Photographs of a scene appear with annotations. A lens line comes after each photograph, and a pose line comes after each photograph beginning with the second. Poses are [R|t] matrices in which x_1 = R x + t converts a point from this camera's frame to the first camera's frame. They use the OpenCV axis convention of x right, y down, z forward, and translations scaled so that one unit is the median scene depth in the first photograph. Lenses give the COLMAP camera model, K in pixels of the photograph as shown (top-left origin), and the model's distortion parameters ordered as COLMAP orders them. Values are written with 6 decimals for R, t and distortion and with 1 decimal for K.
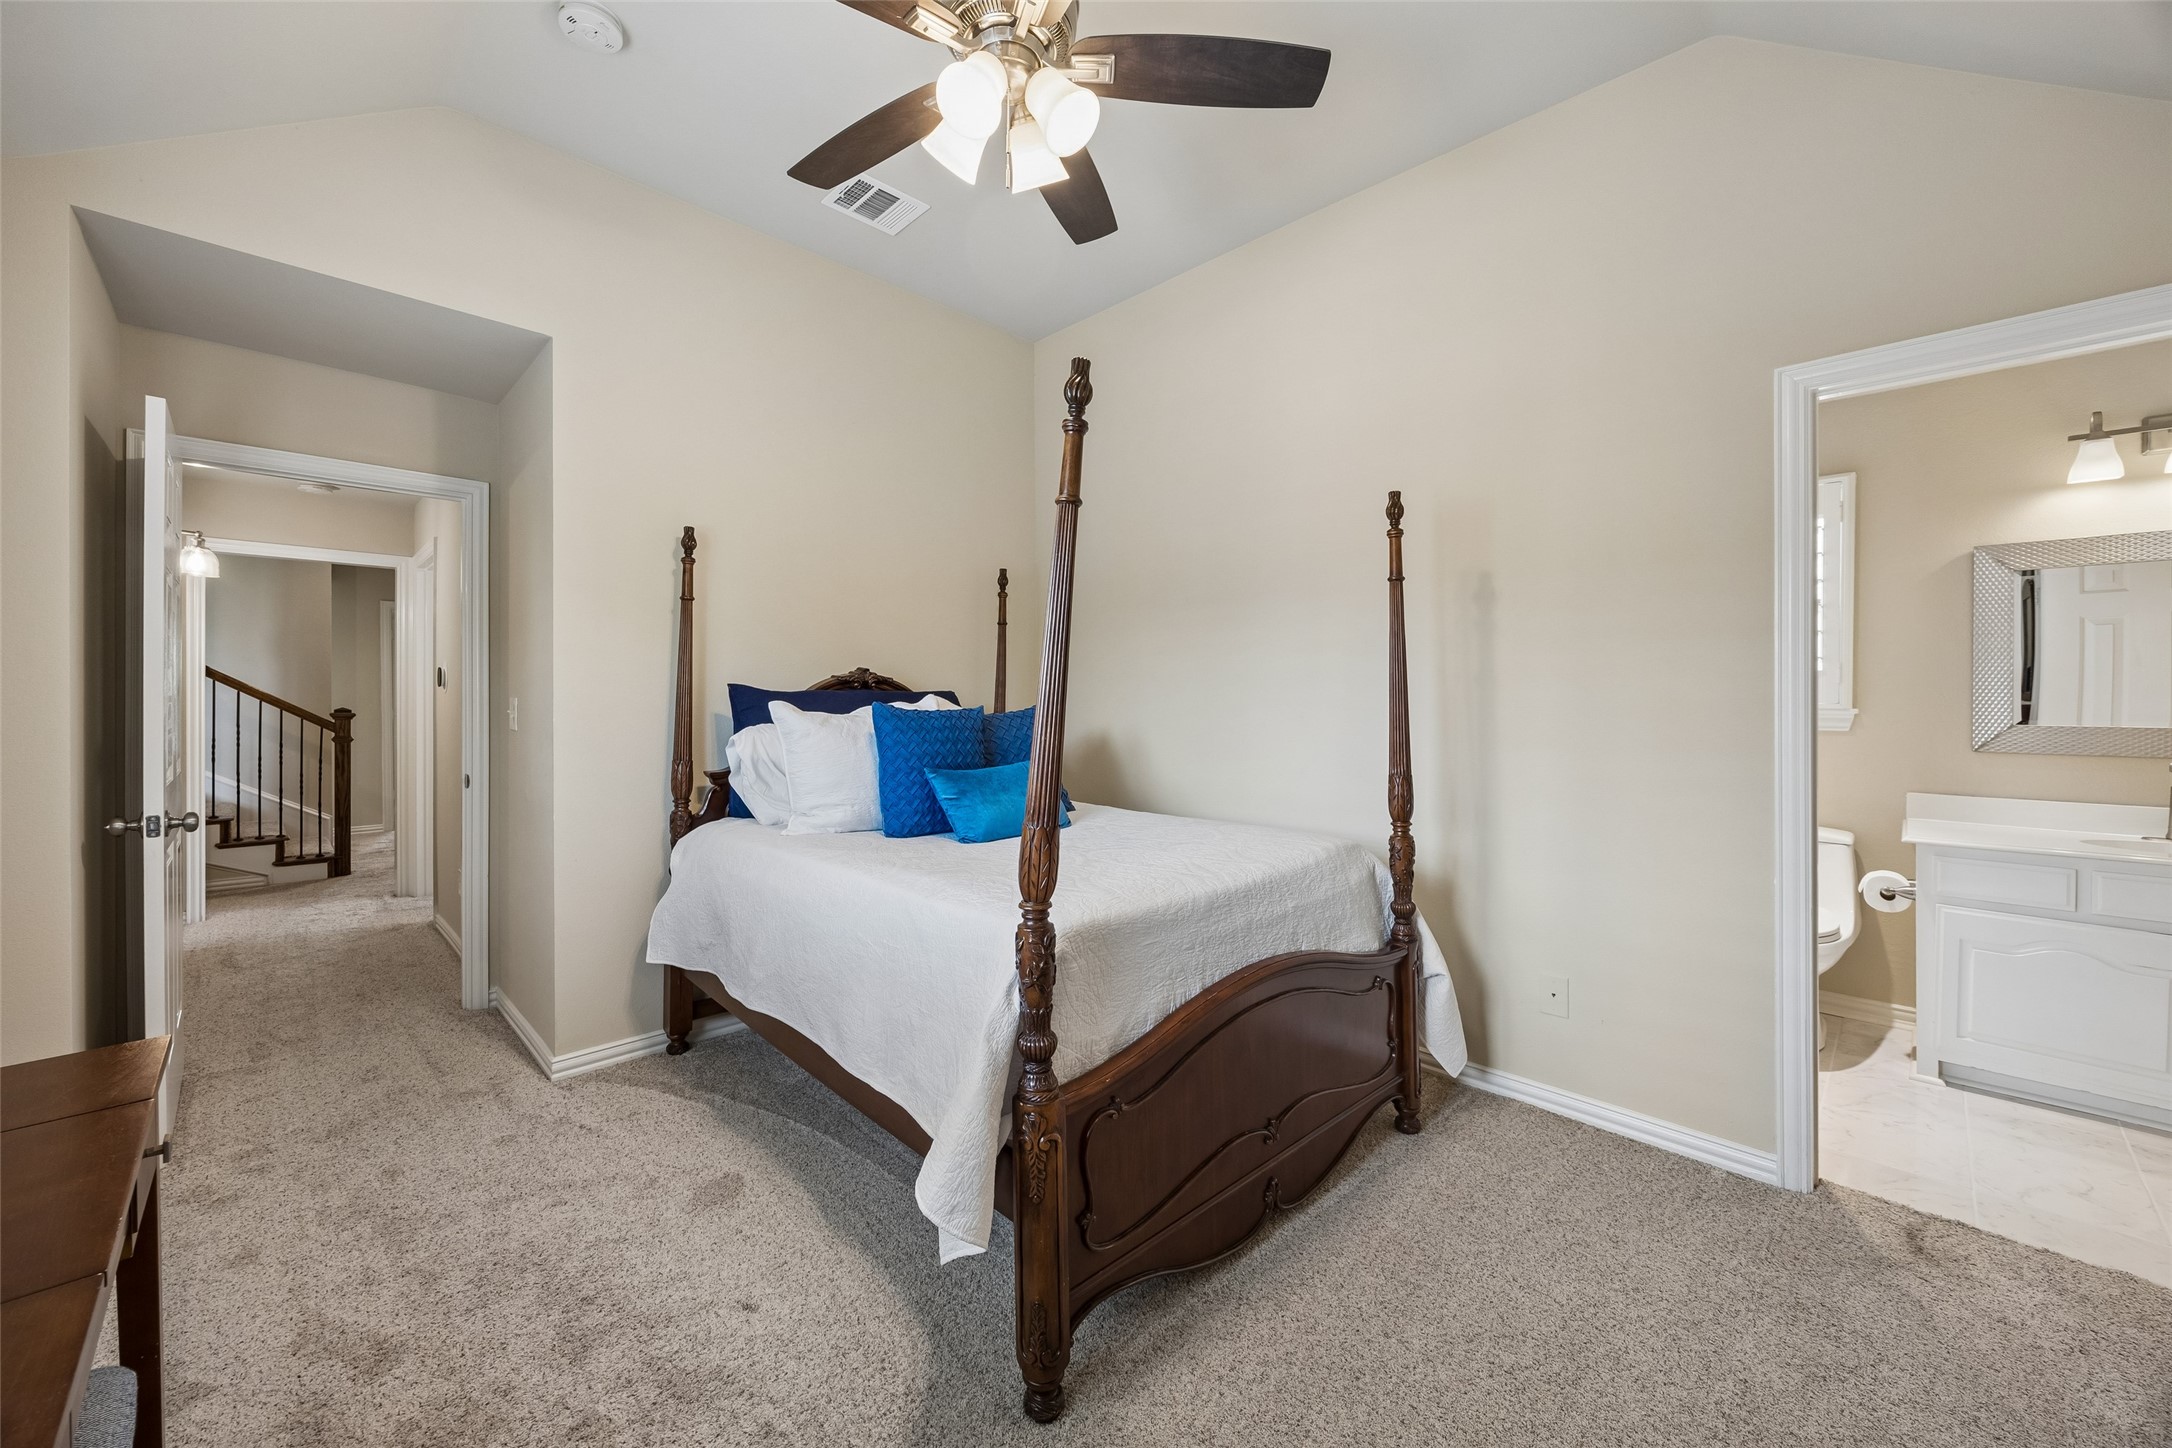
lens RADIAL K [[833.1, 0, 1089.0], [0, 833.1, 689.0], [0, 0, 1]] dist [-0.000101, -0.007338]
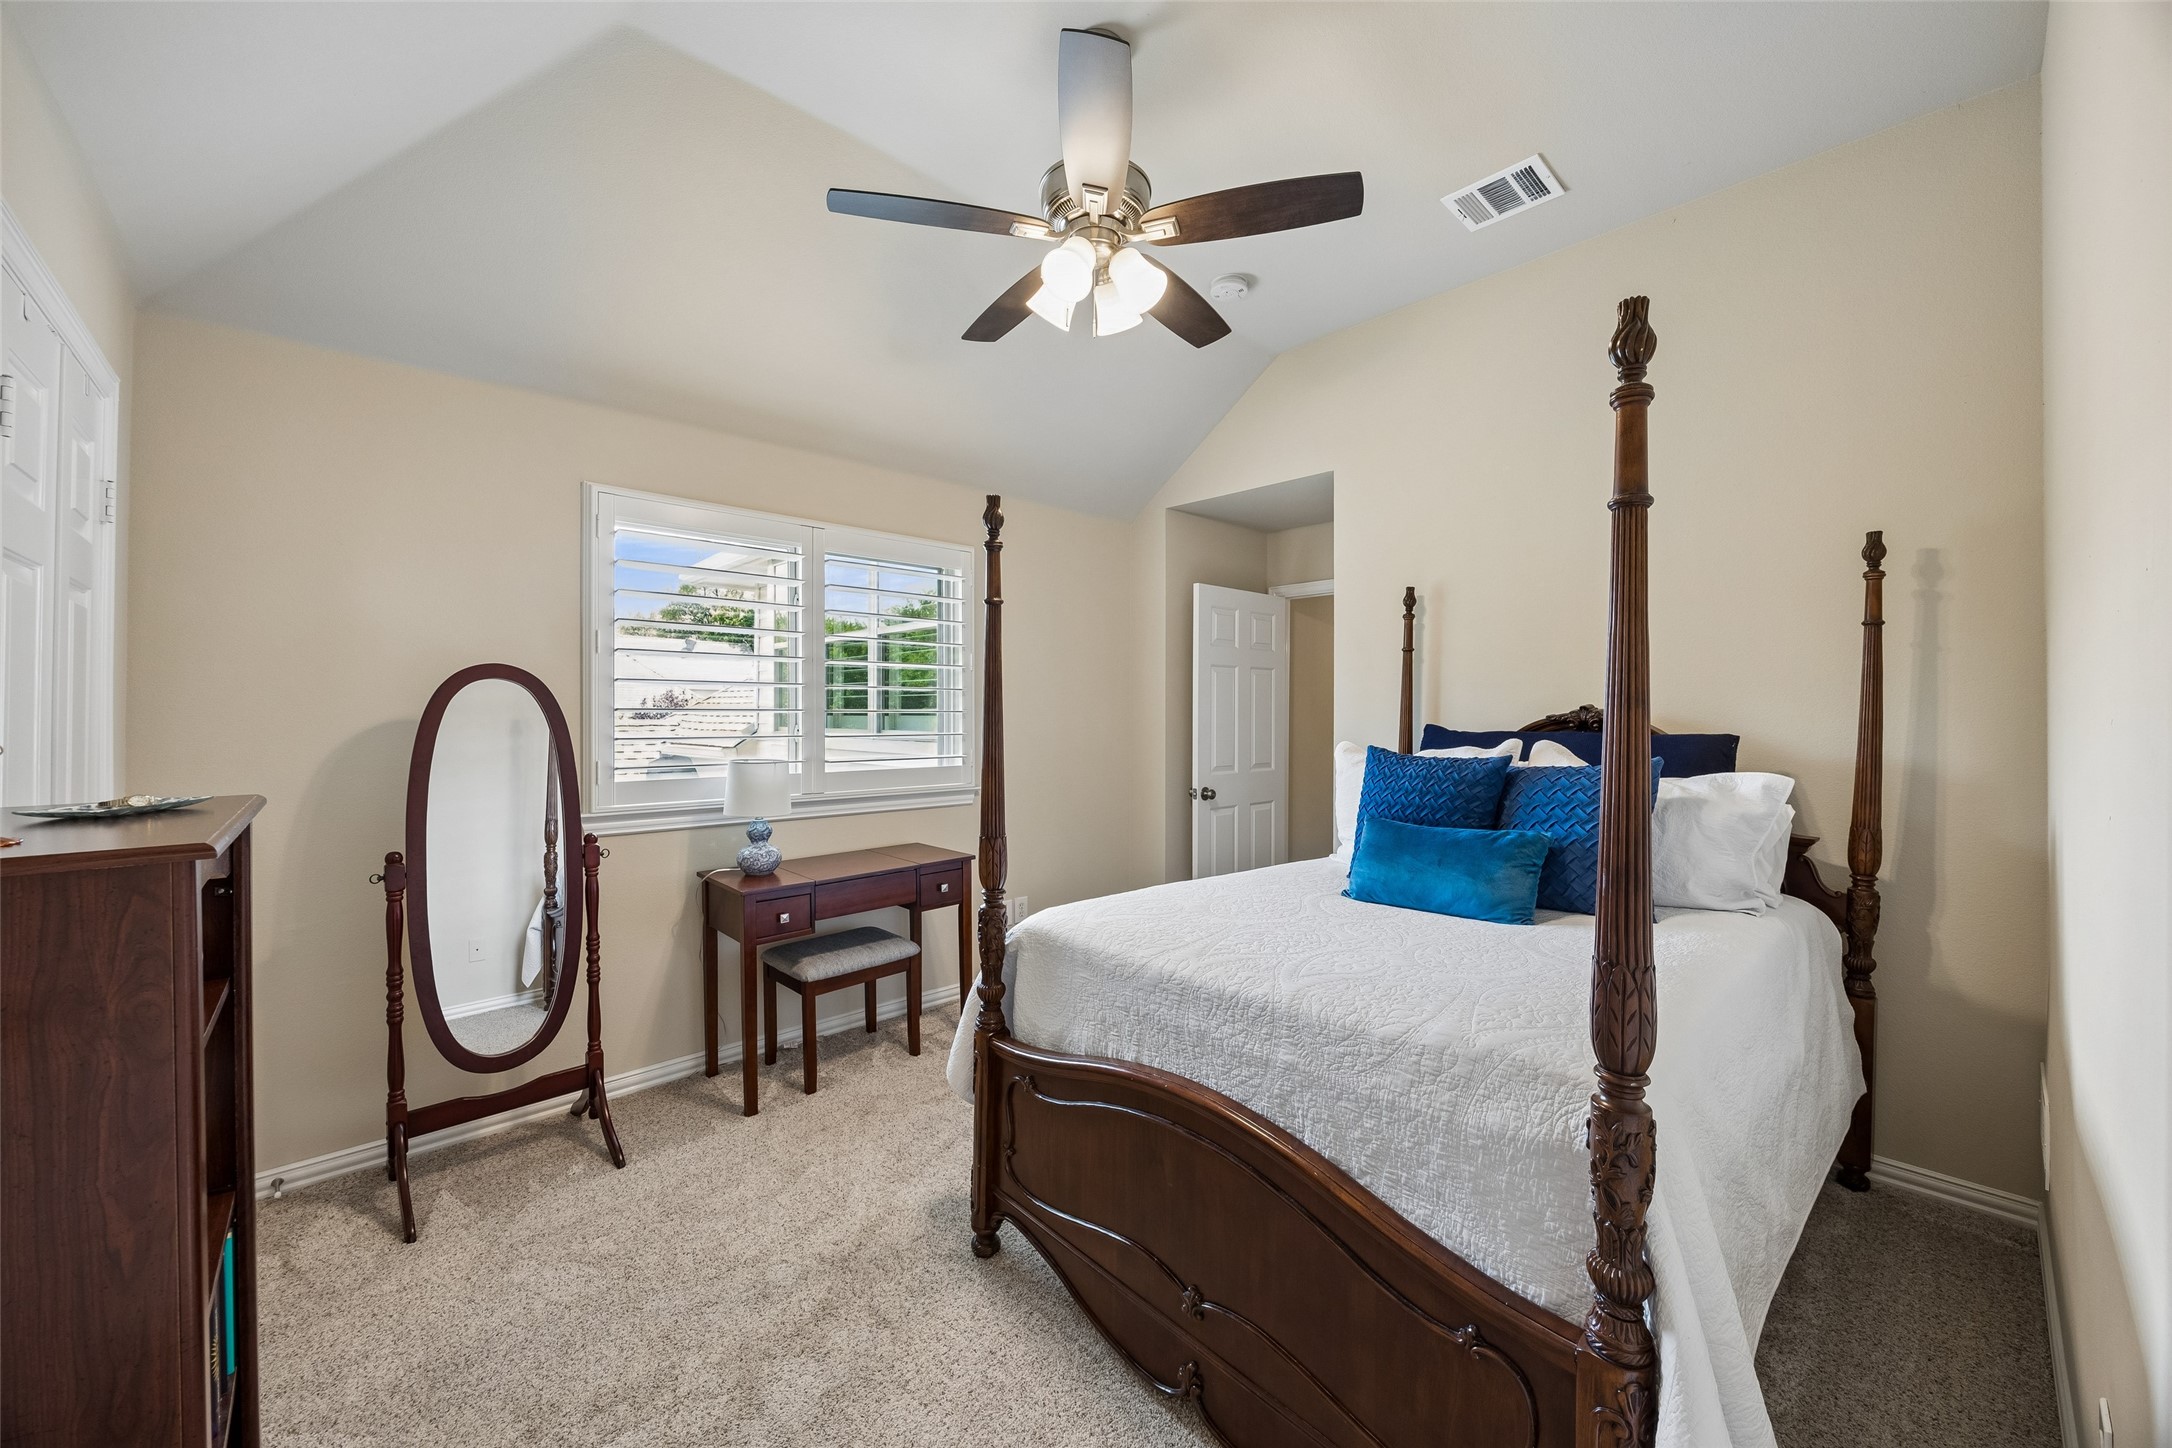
lens RADIAL K [[820.6, 0, 1094.8], [0, 820.6, 717.3], [0, 0, 1]] dist [0.000968, -0.006912]
pose [[-0.040329, -0.001447, -0.999185, 0.919182], [0.004475, 0.999989, -0.001629, -0.022764], [0.999176, -0.004537, -0.040322, 0.860468]]
